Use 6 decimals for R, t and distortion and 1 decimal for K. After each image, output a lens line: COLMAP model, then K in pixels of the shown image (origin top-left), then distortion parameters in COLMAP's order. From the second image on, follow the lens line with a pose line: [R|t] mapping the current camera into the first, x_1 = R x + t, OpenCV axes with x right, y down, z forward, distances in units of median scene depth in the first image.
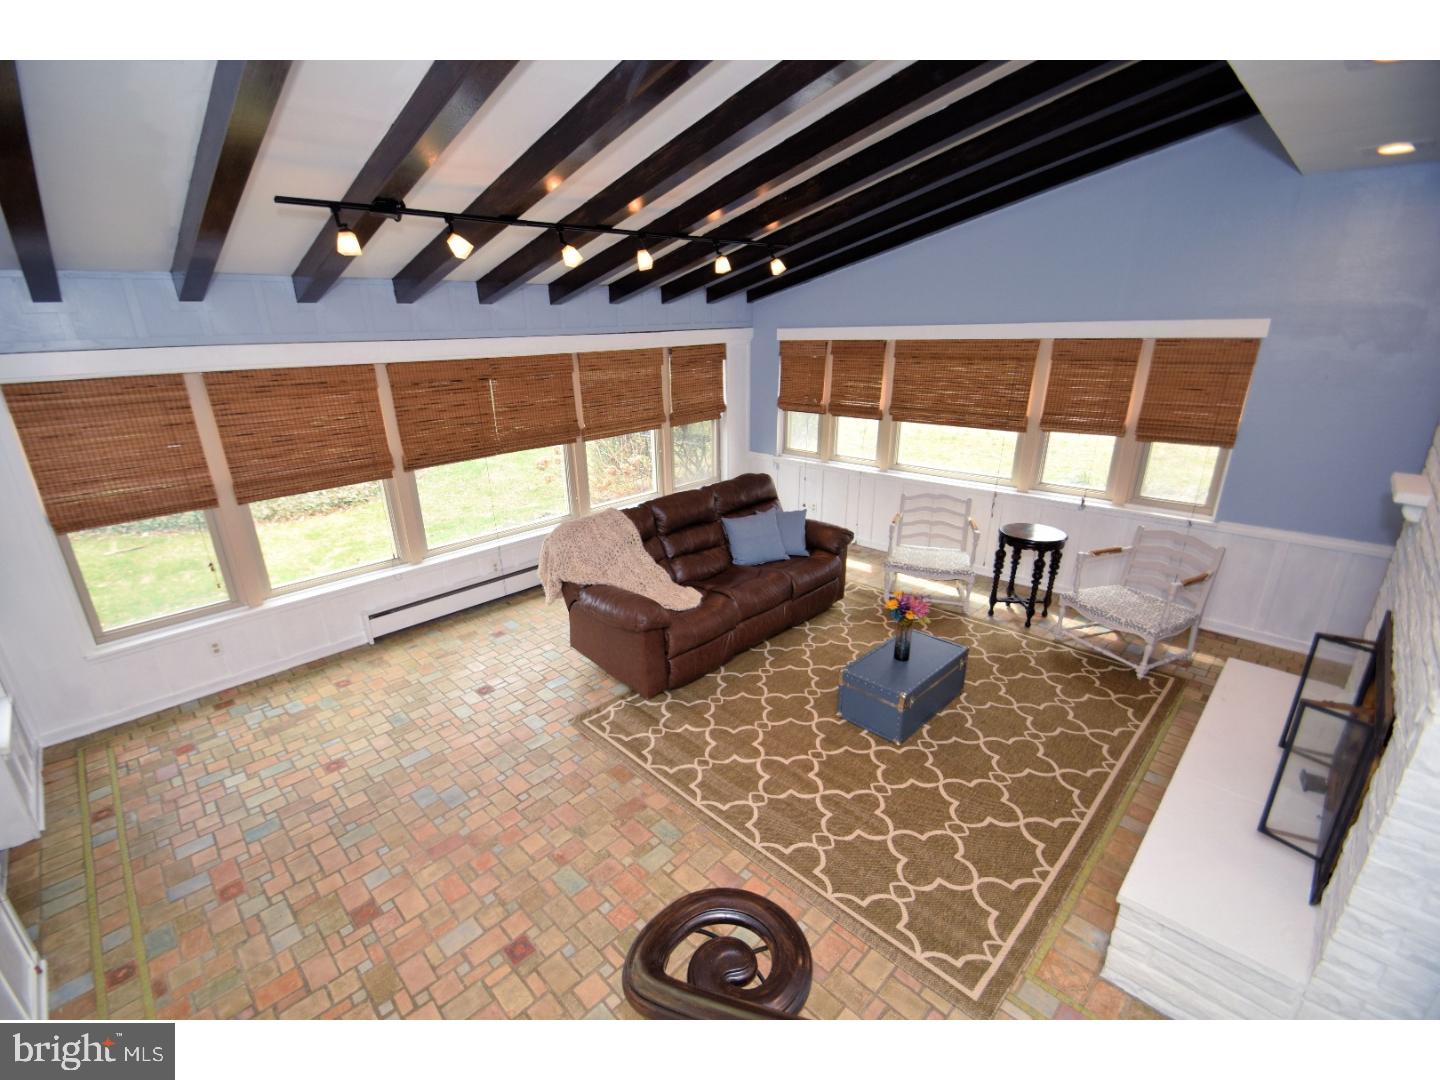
lens RADIAL K [[654.0, 0, 695.8], [0, 654.0, 561.2], [0, 0, 1]] dist [0.003933, -0.015752]
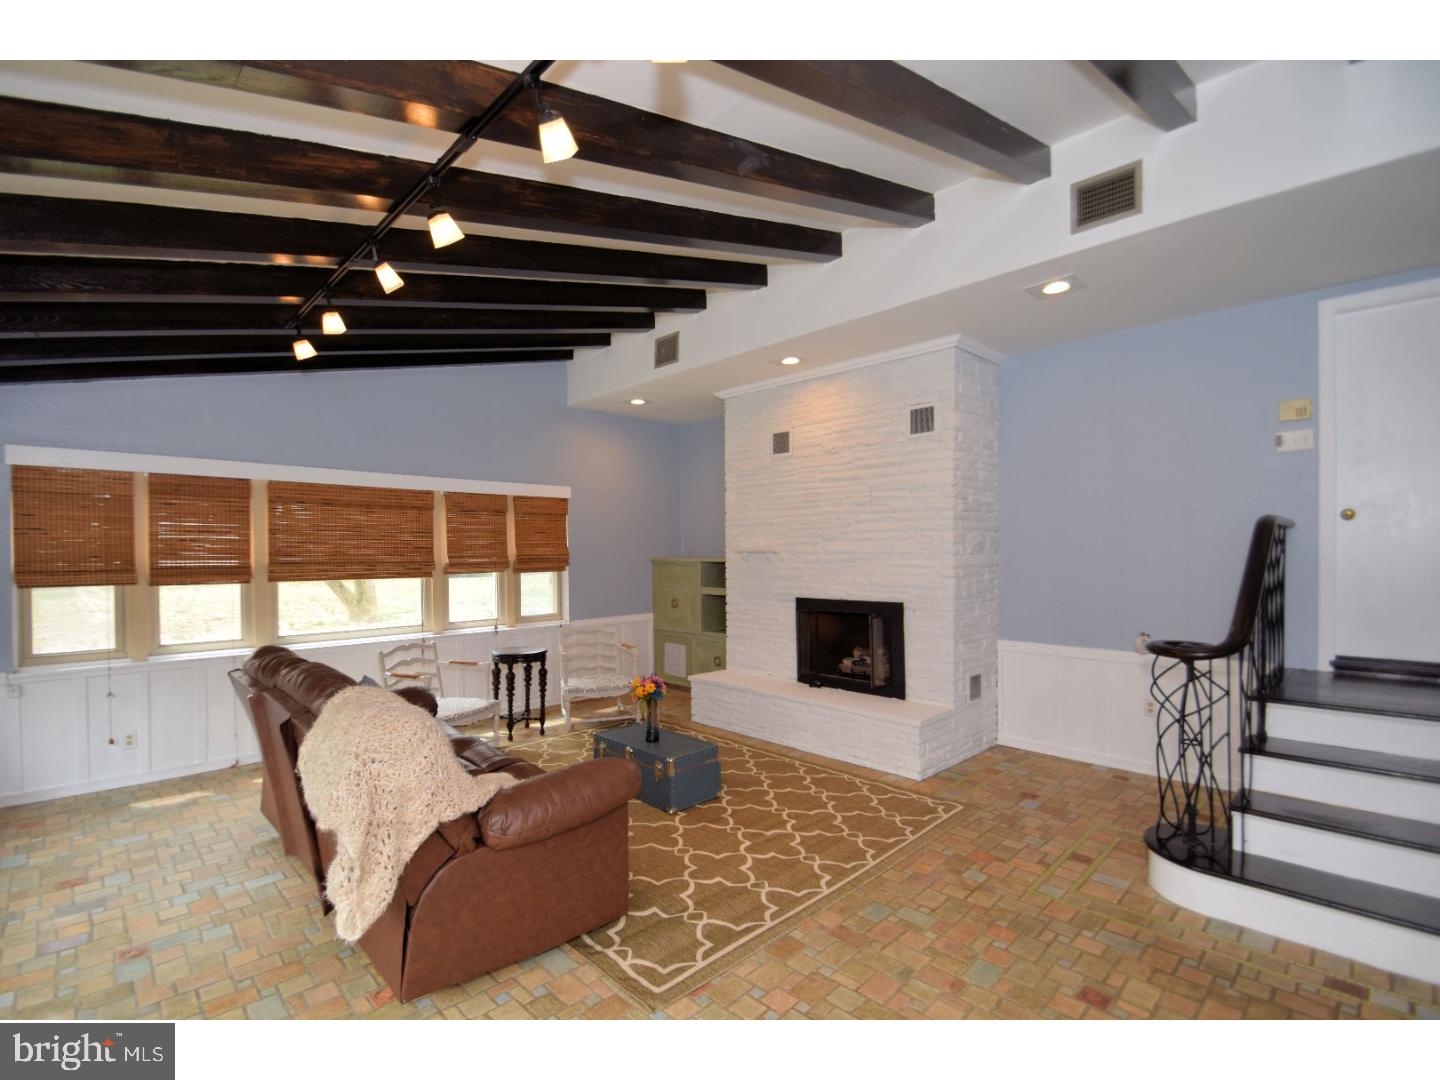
lens RADIAL K [[654.0, 0, 695.8], [0, 654.0, 561.2], [0, 0, 1]] dist [0.003933, -0.015752]
pose [[-0.007976, 0.016867, 0.999826, -0.600016], [0.350414, 0.936505, -0.013003, -0.067541], [-0.936561, 0.350249, -0.013380, 0.686741]]
